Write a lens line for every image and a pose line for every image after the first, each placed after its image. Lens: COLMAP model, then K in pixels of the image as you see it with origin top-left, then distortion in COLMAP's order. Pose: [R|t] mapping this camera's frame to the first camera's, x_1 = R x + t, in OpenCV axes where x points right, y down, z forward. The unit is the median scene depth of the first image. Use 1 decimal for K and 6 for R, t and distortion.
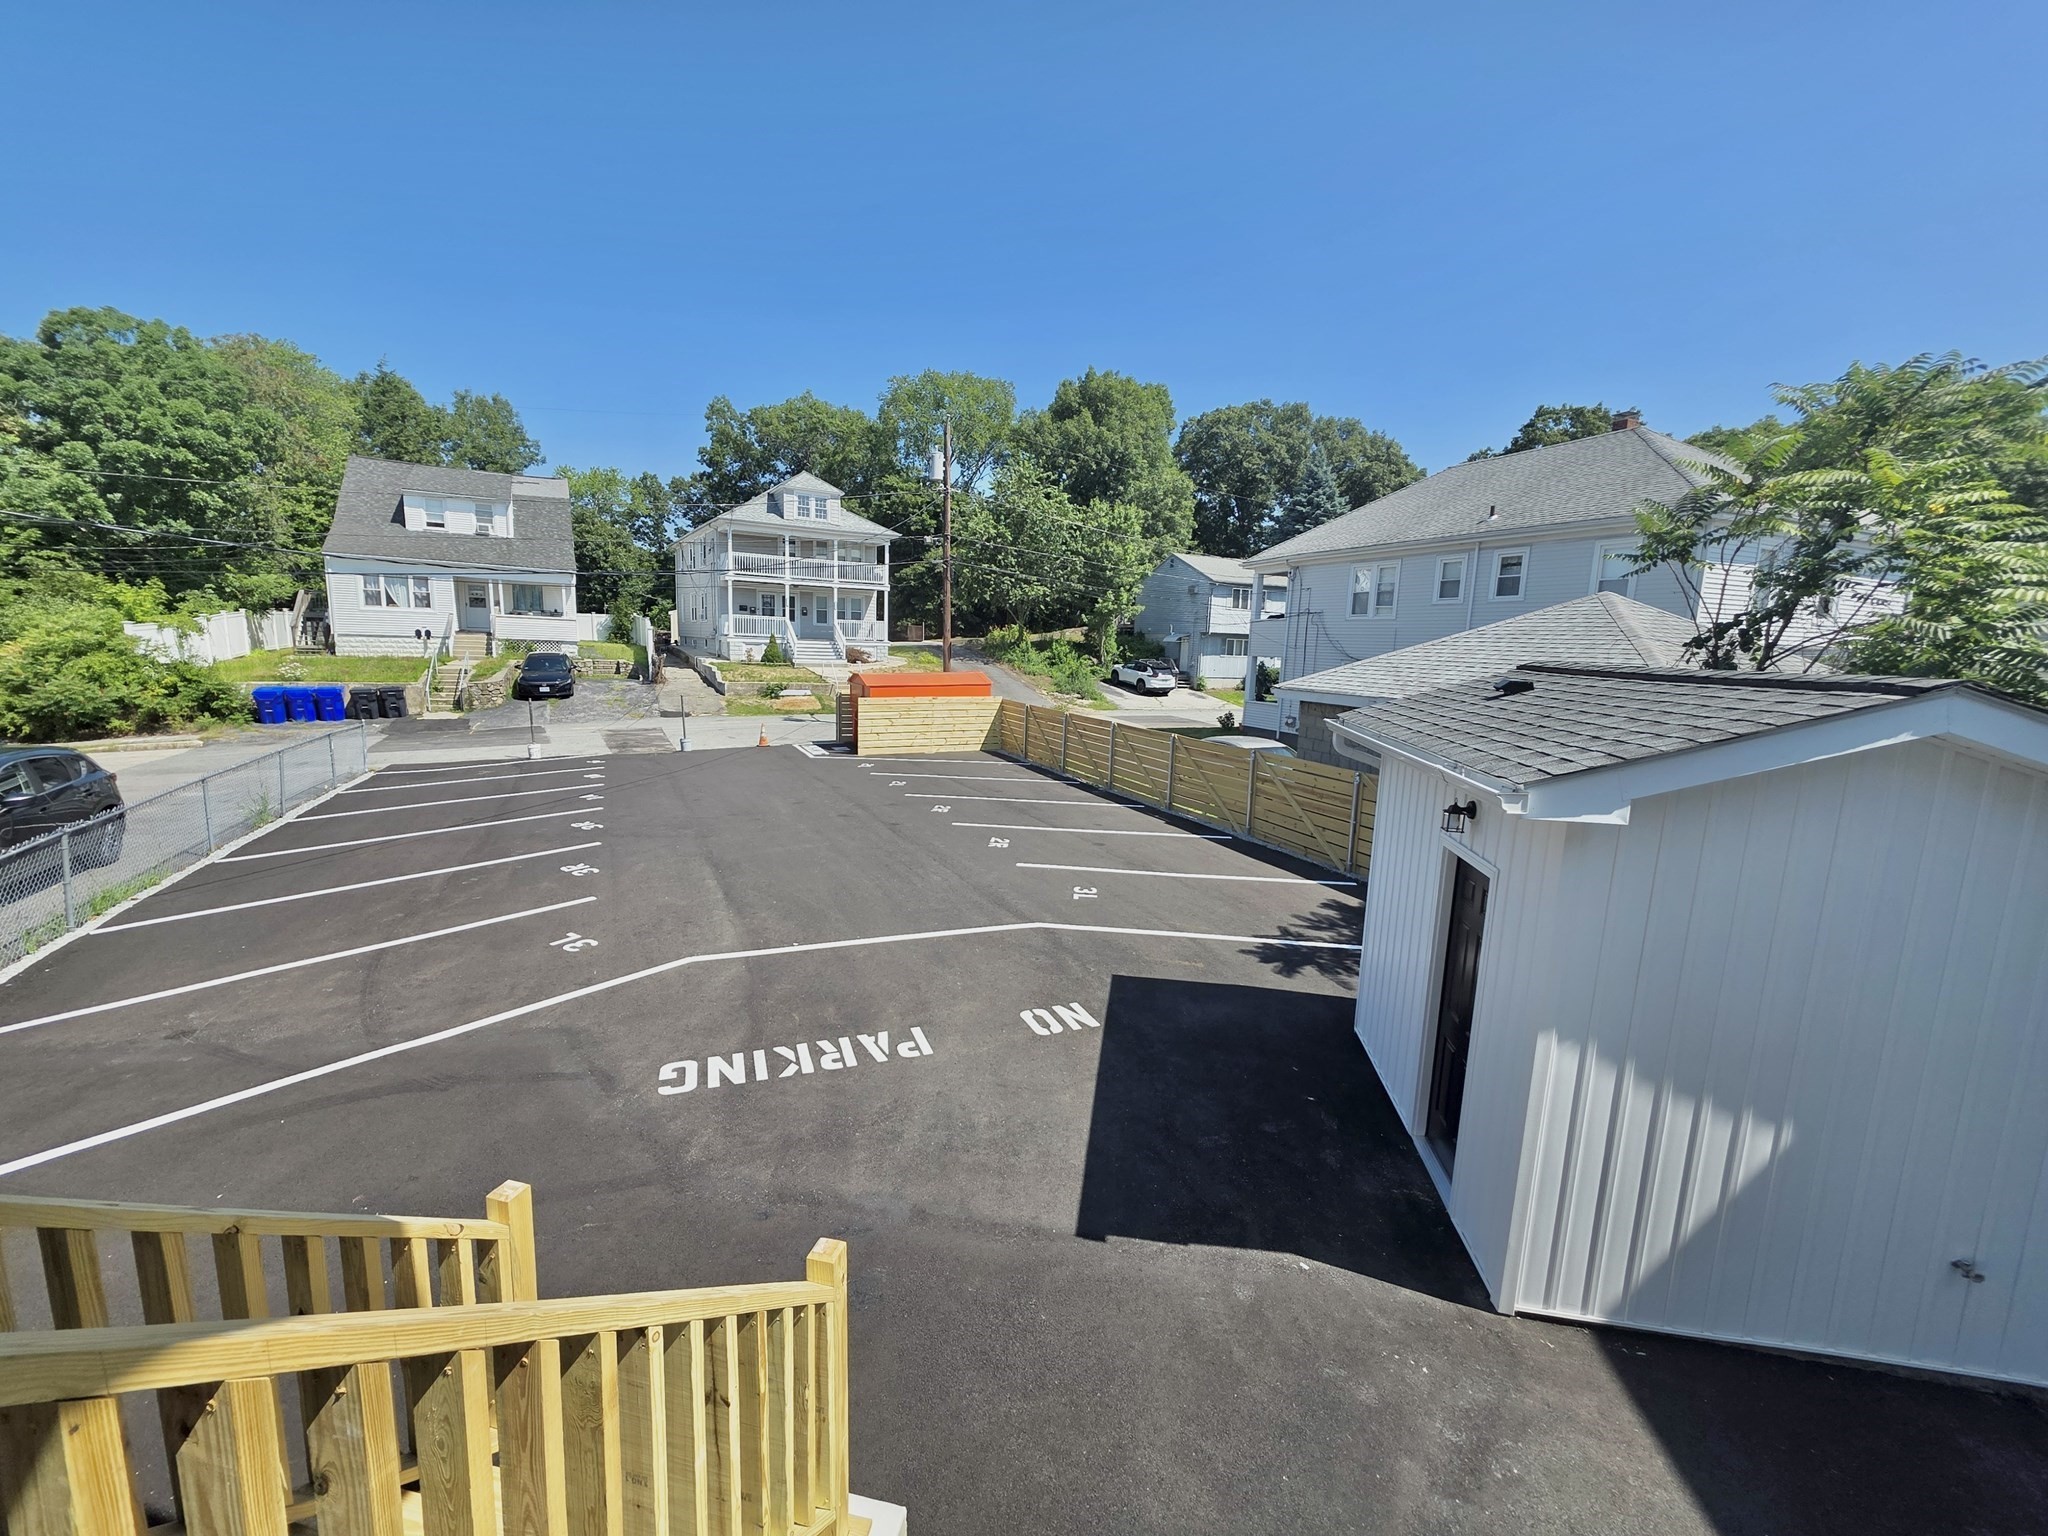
lens RADIAL K [[810.3, 0, 1026.7], [0, 810.3, 769.3], [0, 0, 1]] dist [0.001510, 0.000485]
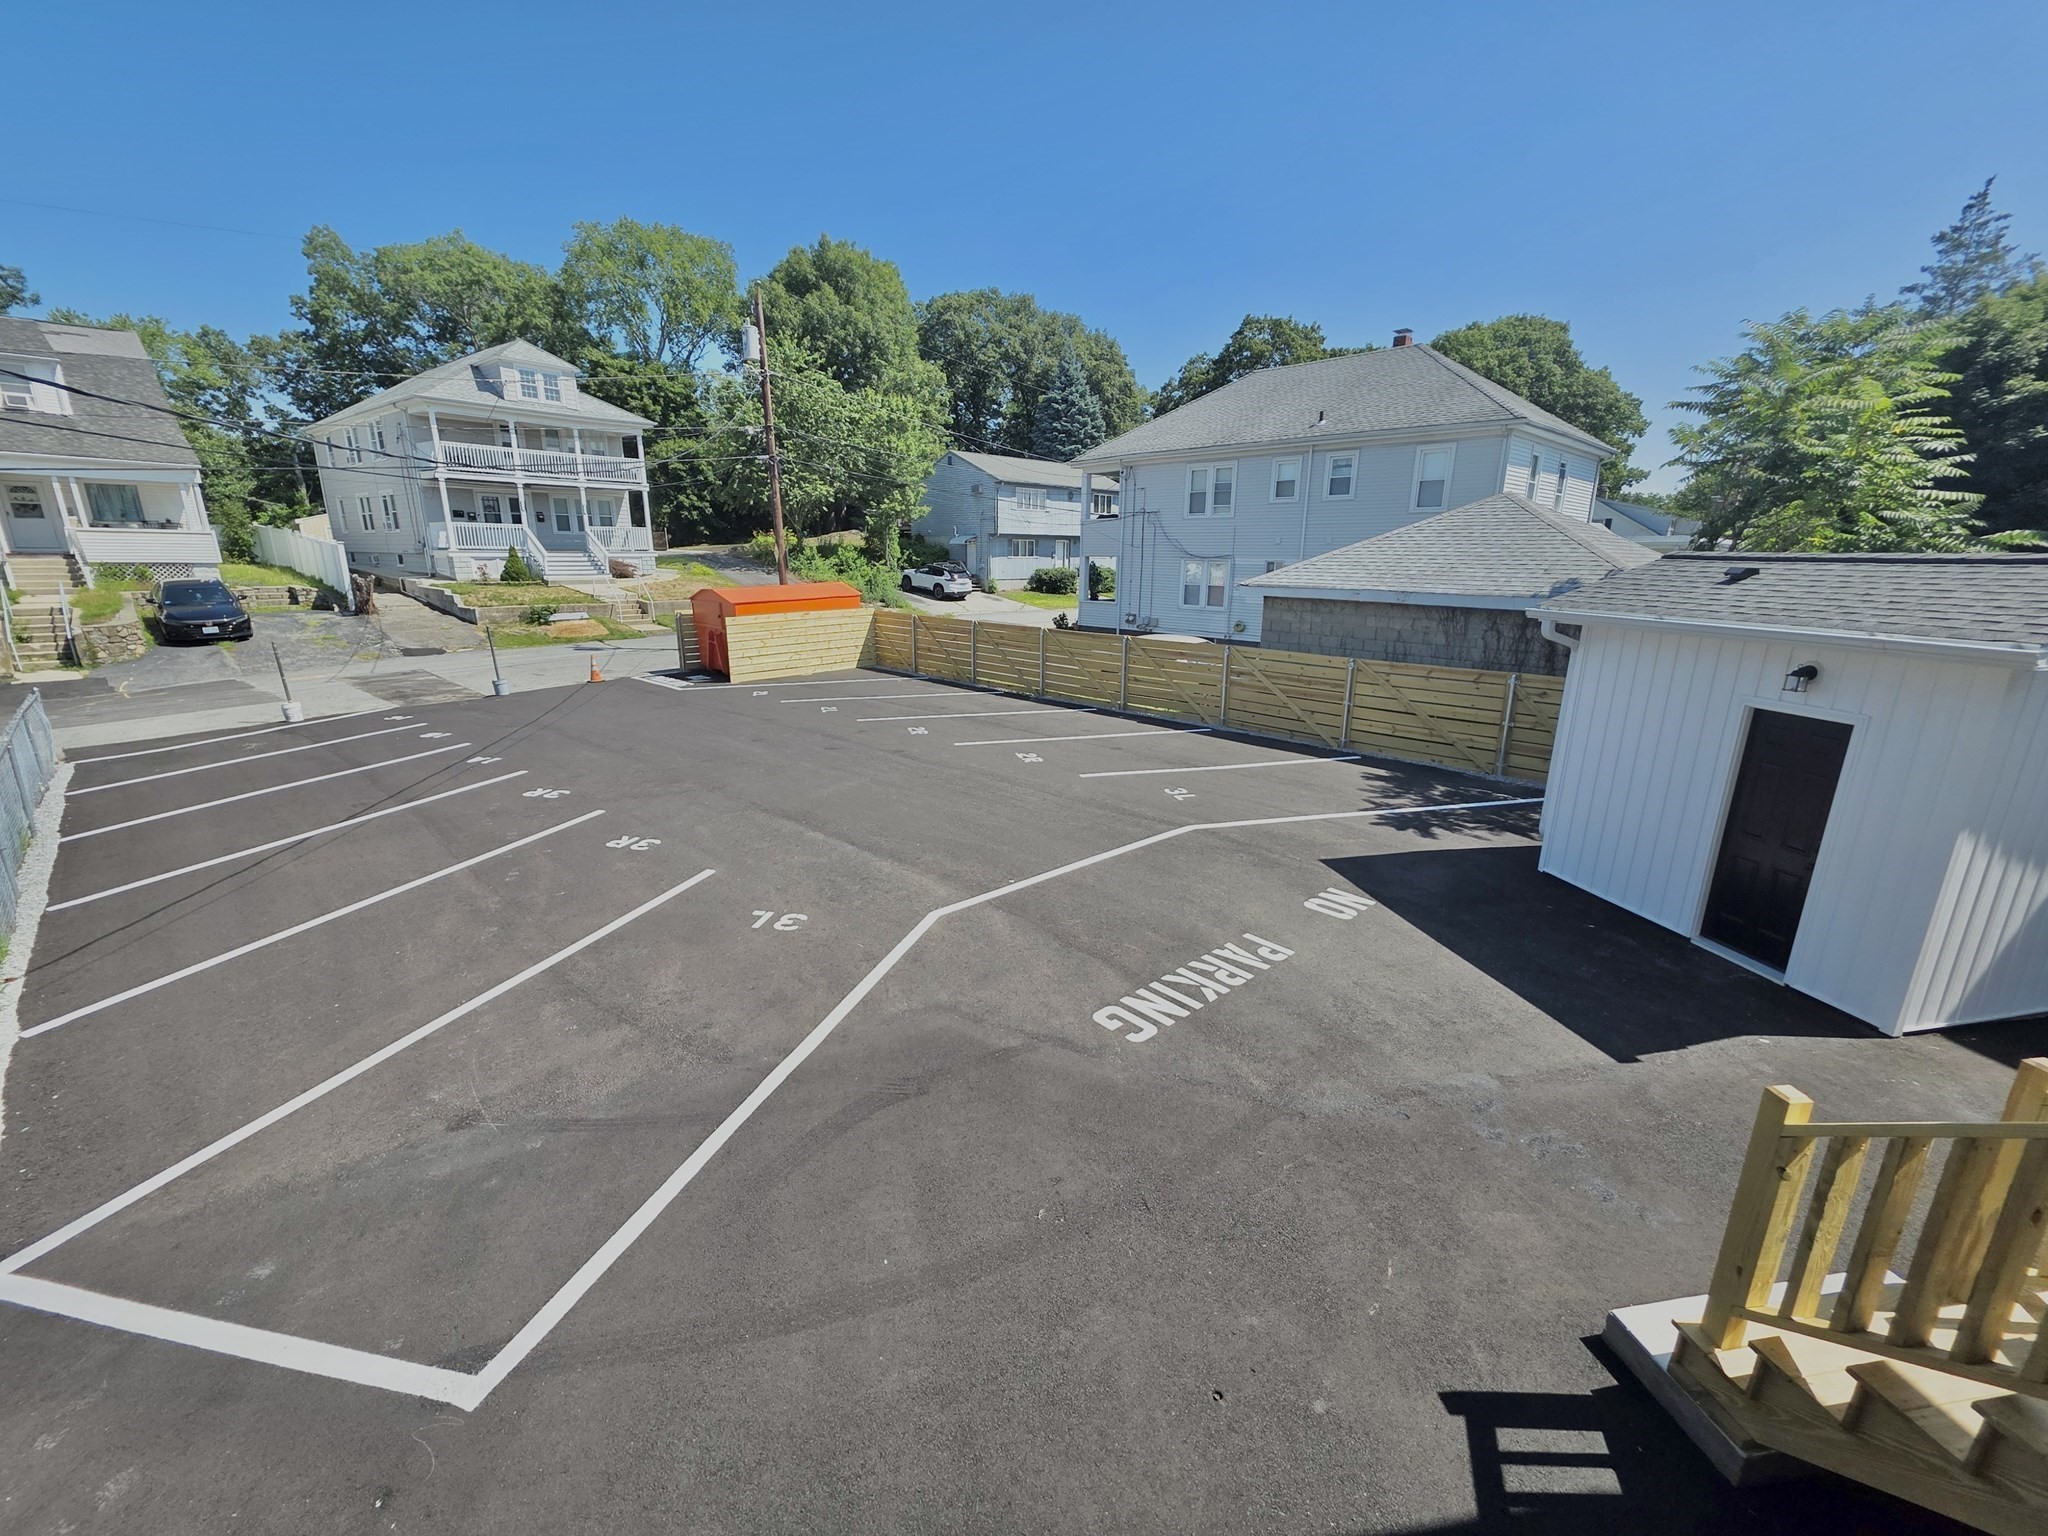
lens RADIAL K [[810.3, 0, 1023.3], [0, 810.3, 774.6], [0, 0, 1]] dist [0.001510, 0.000485]
pose [[0.936693, -0.118503, 0.329488, -0.168007], [0.077772, 0.987897, 0.134207, -0.009801], [-0.341404, -0.100086, 0.934573, 0.036303]]
